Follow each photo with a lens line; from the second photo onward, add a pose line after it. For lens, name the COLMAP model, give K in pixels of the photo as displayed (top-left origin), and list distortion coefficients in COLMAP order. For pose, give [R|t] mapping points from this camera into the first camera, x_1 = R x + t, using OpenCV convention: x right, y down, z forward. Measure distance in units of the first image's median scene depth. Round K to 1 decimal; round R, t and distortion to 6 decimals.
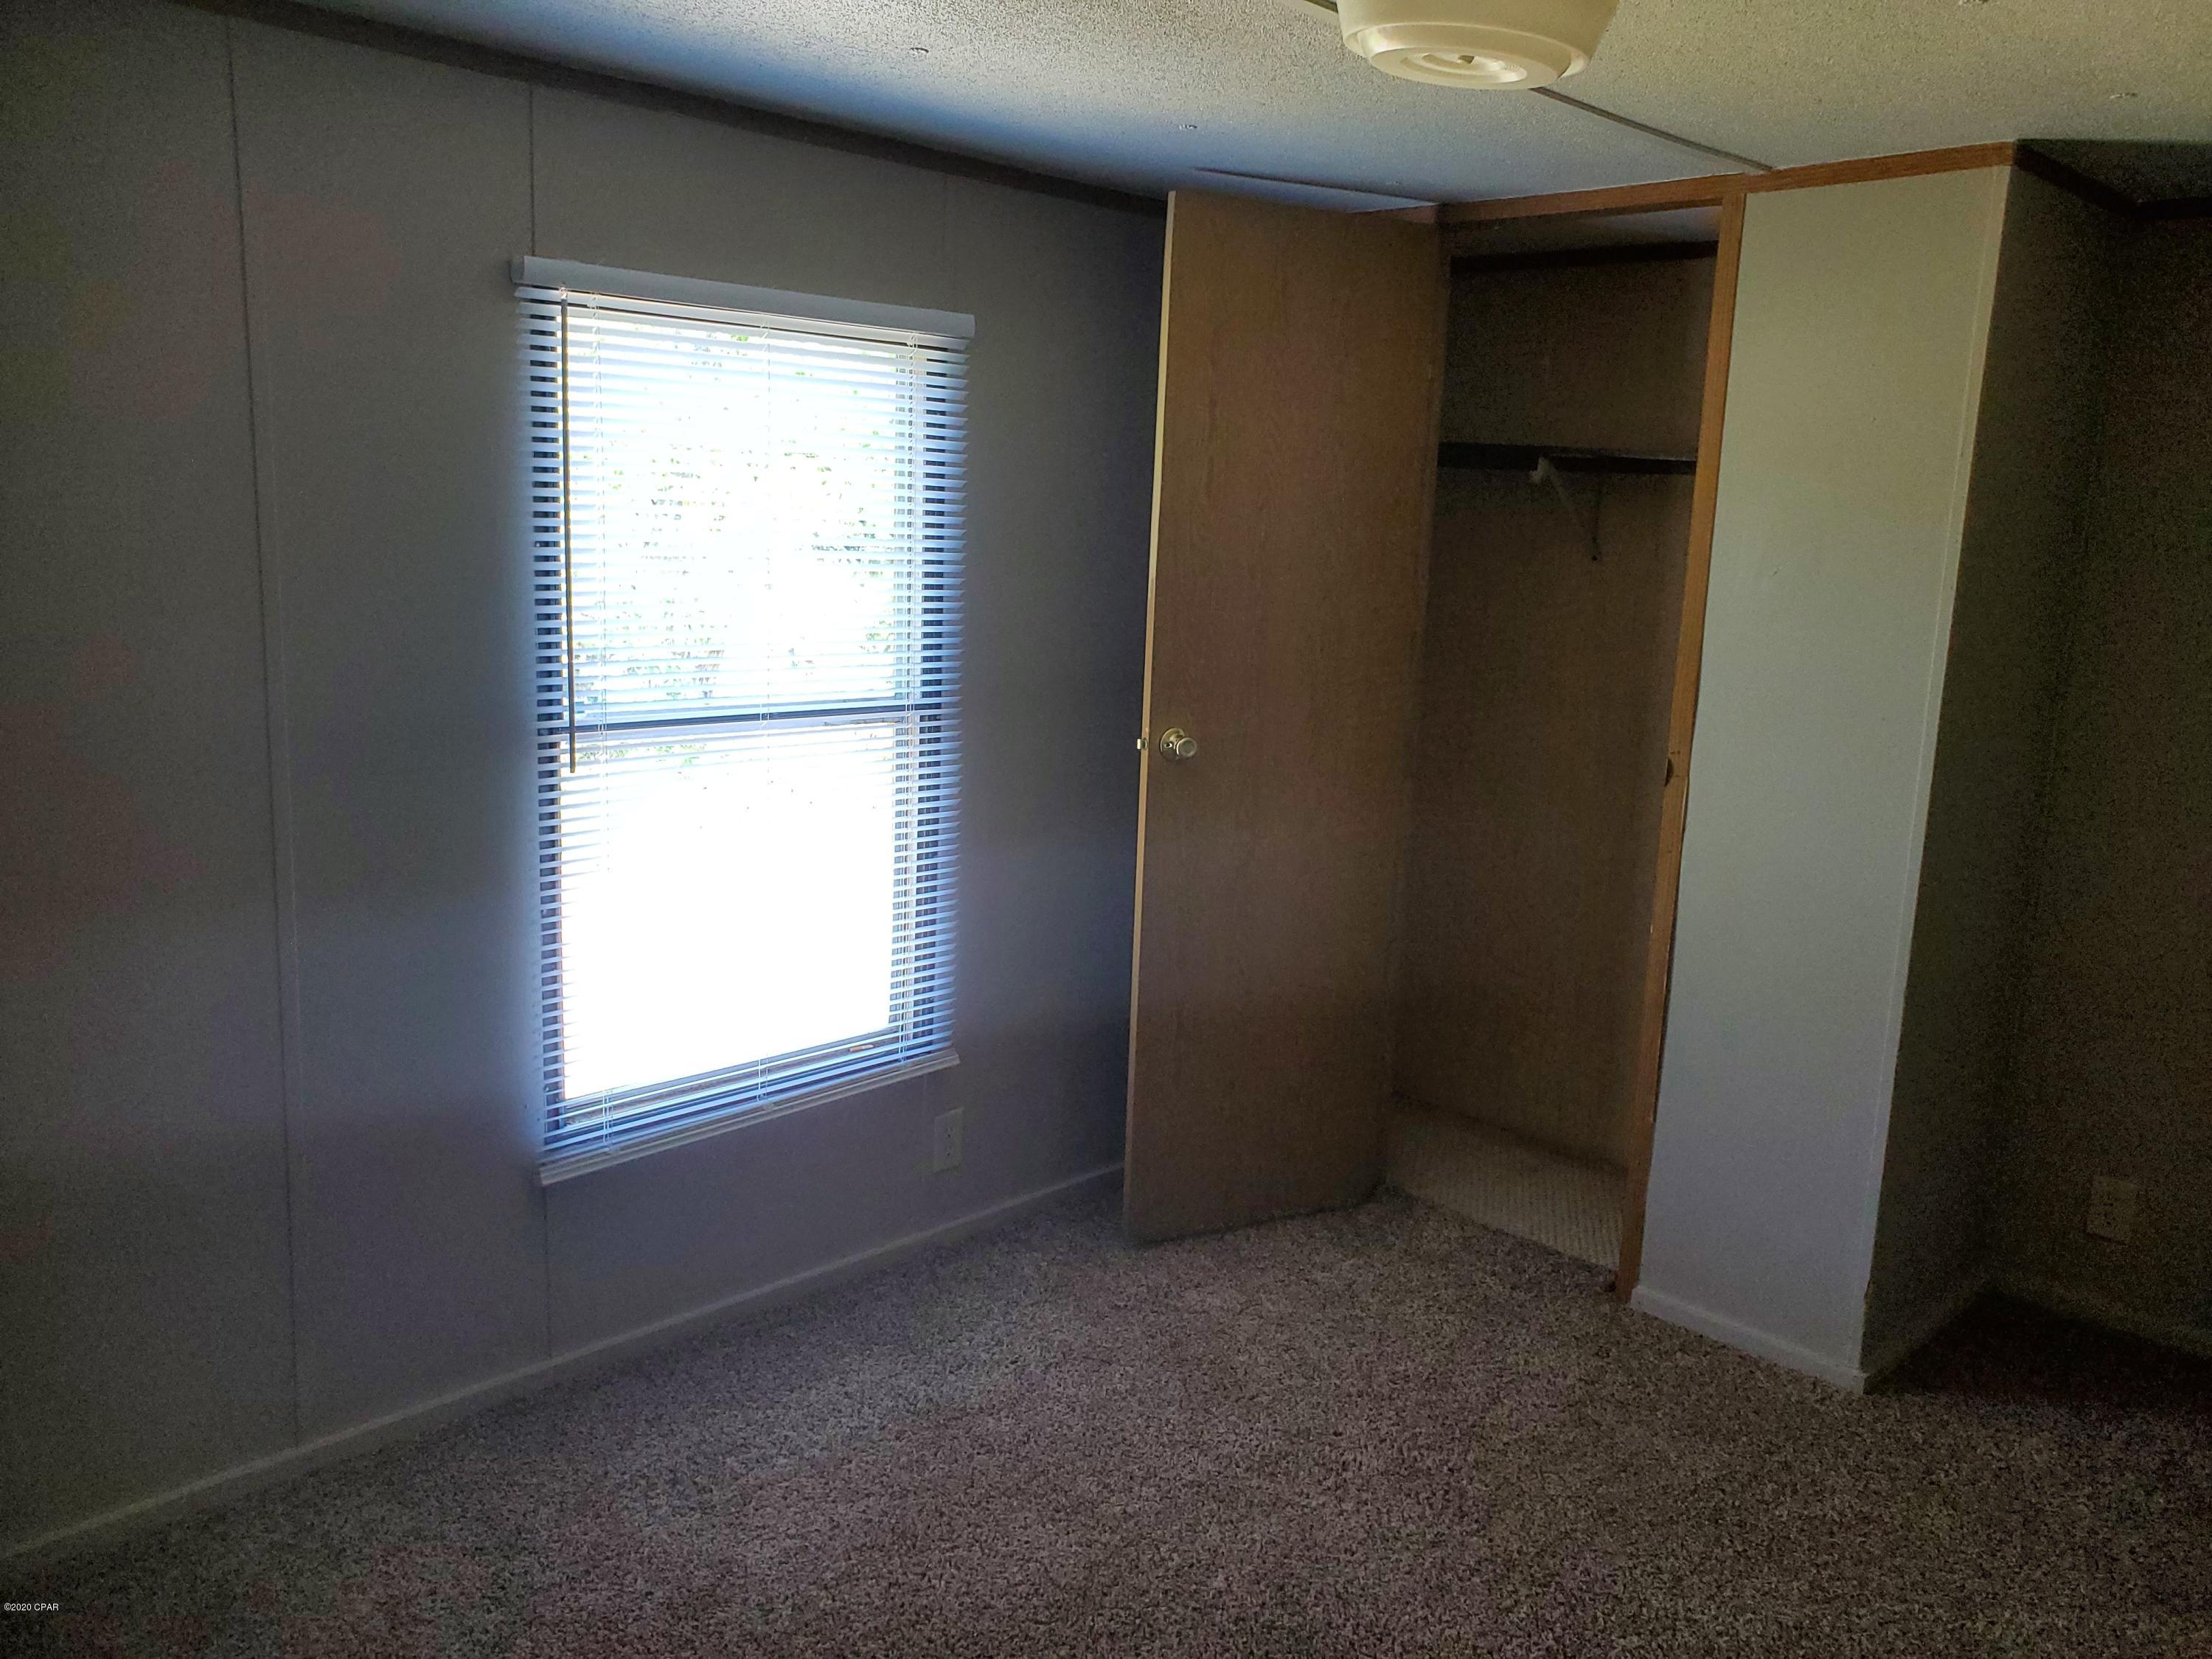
lens RADIAL K [[1729.8, 0, 1106.0], [0, 1729.8, 829.5], [0, 0, 1]] dist [0.094840, -0.085961]
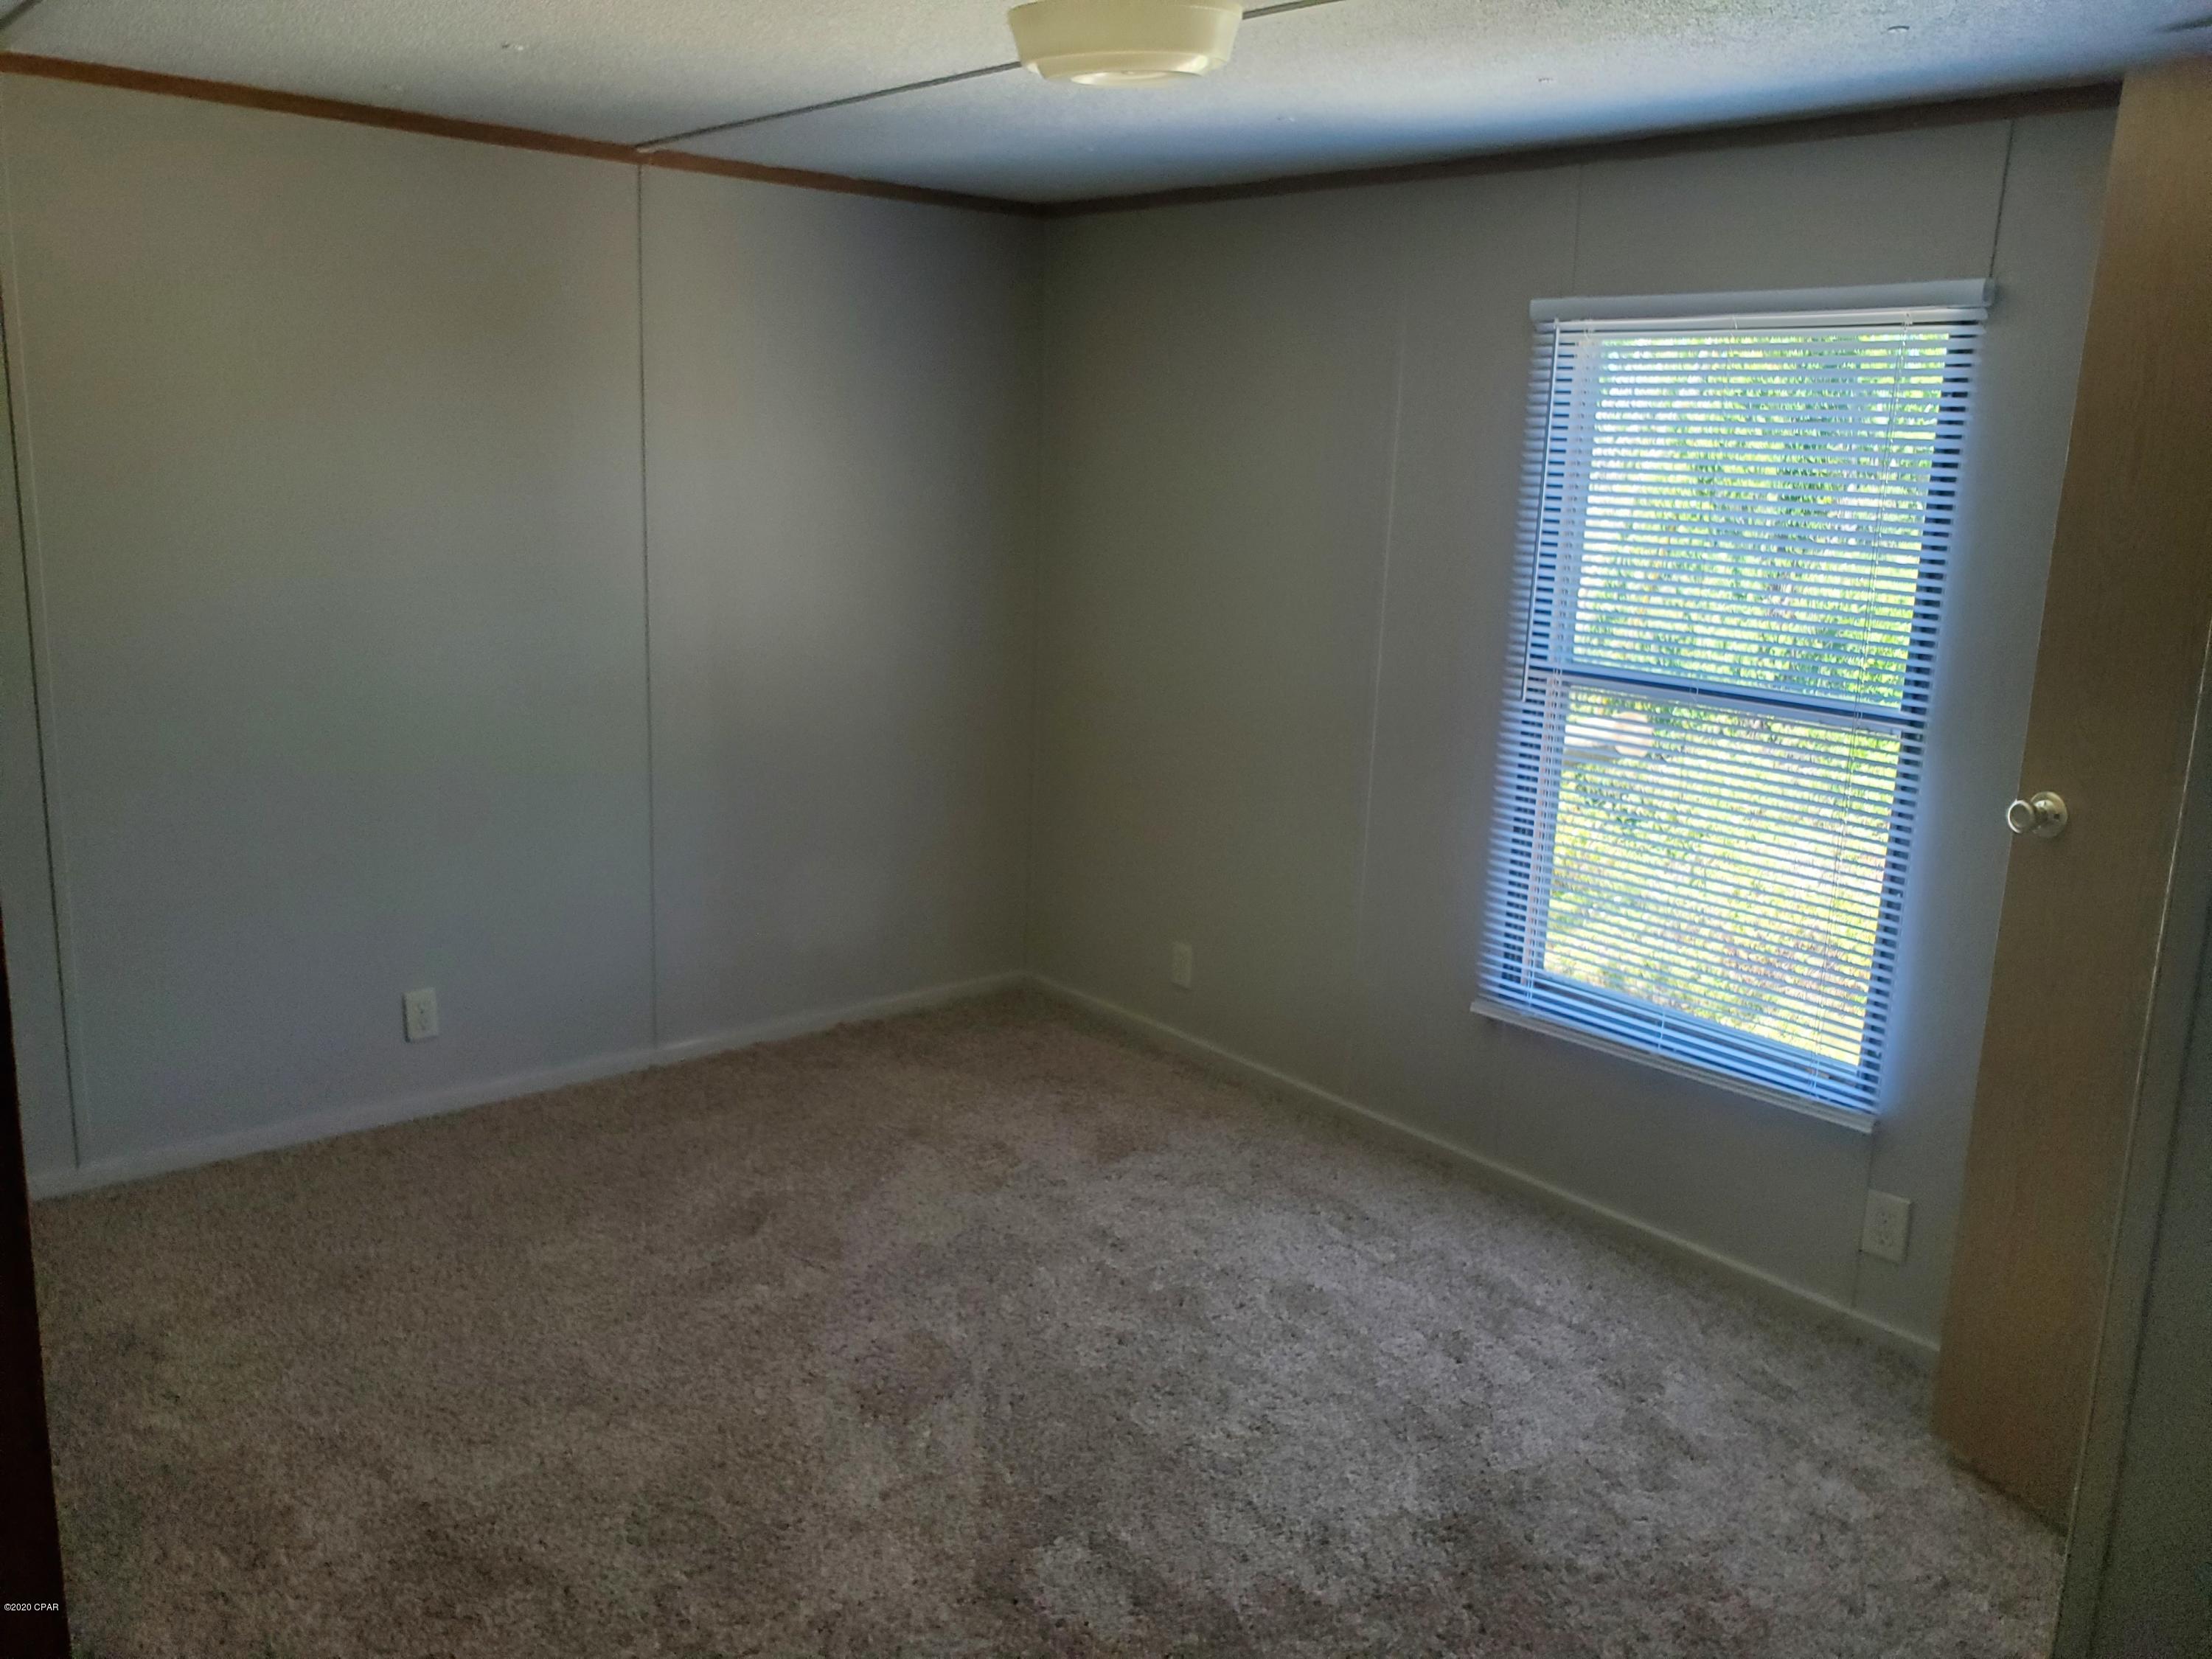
lens RADIAL K [[1729.8, 0, 1106.0], [0, 1729.8, 829.5], [0, 0, 1]] dist [0.094840, -0.085961]
pose [[-0.072676, 0.193992, -0.978307, 0.851813], [-0.207691, 0.956454, 0.205088, -0.123168], [0.975491, 0.218091, -0.029220, 0.665209]]
